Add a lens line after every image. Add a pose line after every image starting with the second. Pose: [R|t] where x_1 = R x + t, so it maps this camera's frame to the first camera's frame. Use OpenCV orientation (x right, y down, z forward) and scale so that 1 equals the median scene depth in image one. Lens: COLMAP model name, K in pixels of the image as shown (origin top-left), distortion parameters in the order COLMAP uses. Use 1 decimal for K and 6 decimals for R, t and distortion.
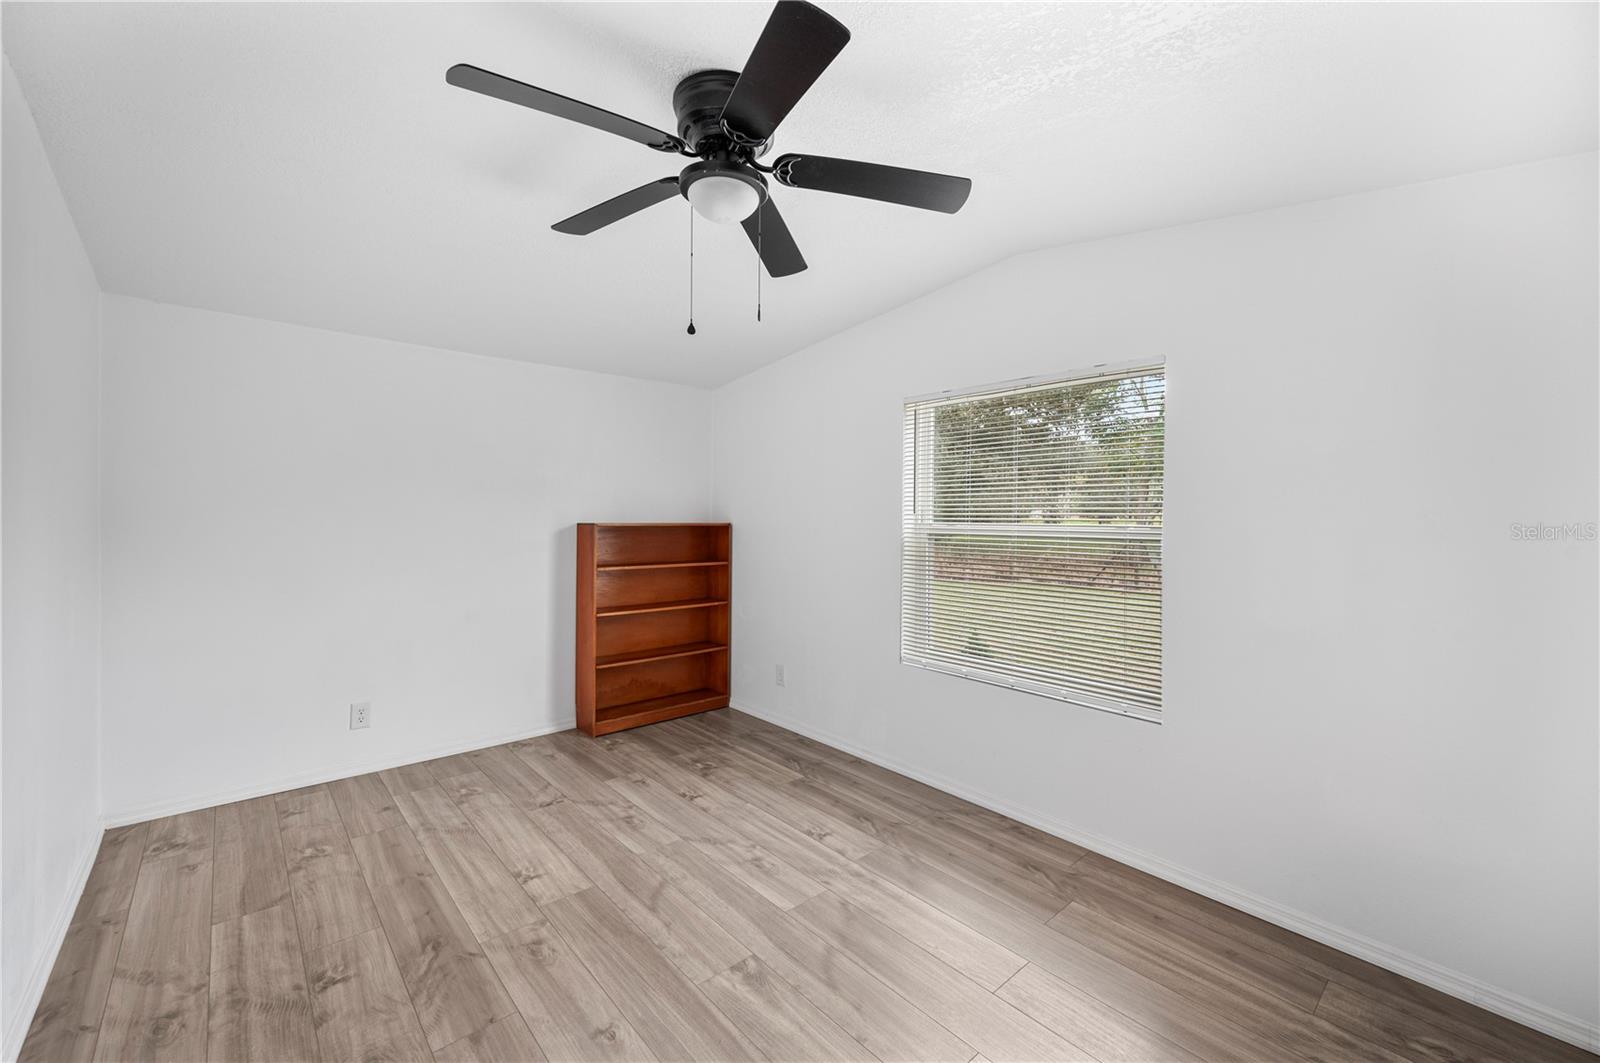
lens RADIAL K [[639.6, 0, 809.2], [0, 639.6, 530.6], [0, 0, 1]] dist [0.000576, -0.000031]
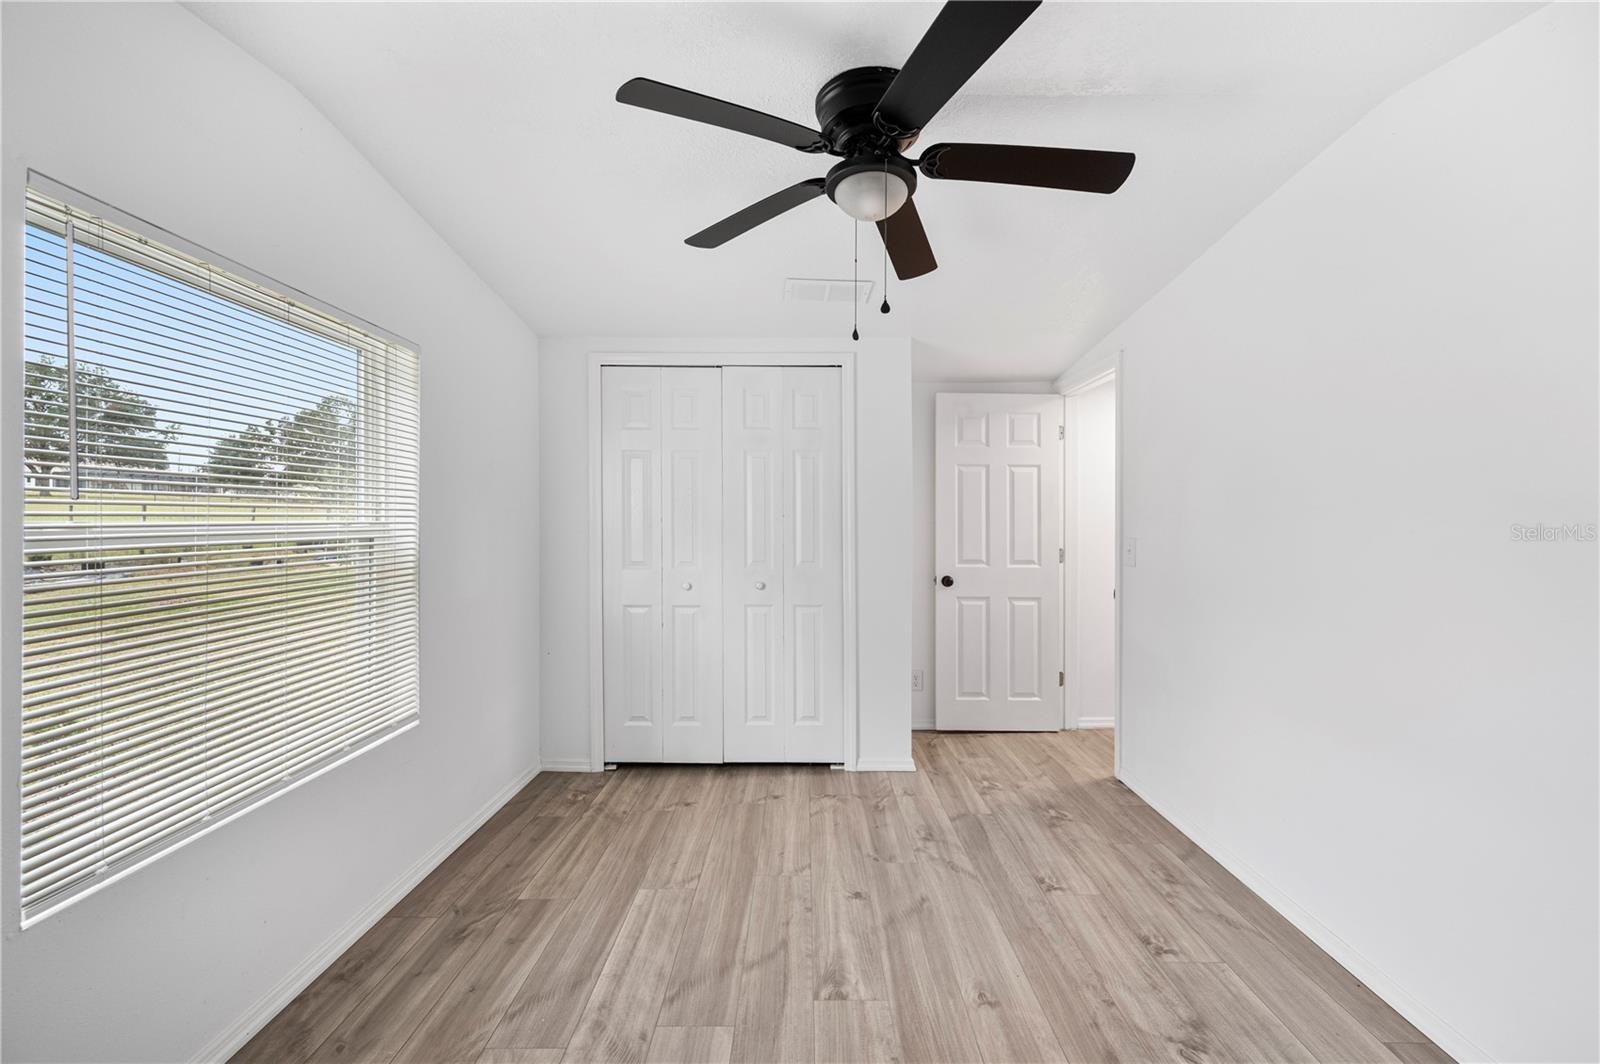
lens RADIAL K [[639.6, 0, 809.2], [0, 639.6, 531.1], [0, 0, 1]] dist [0.000576, -0.000031]
pose [[-0.731513, -0.025609, 0.681347, -0.685598], [-0.000641, 0.999320, 0.036873, -0.030914], [-0.681828, 0.026536, -0.731031, 1.662236]]
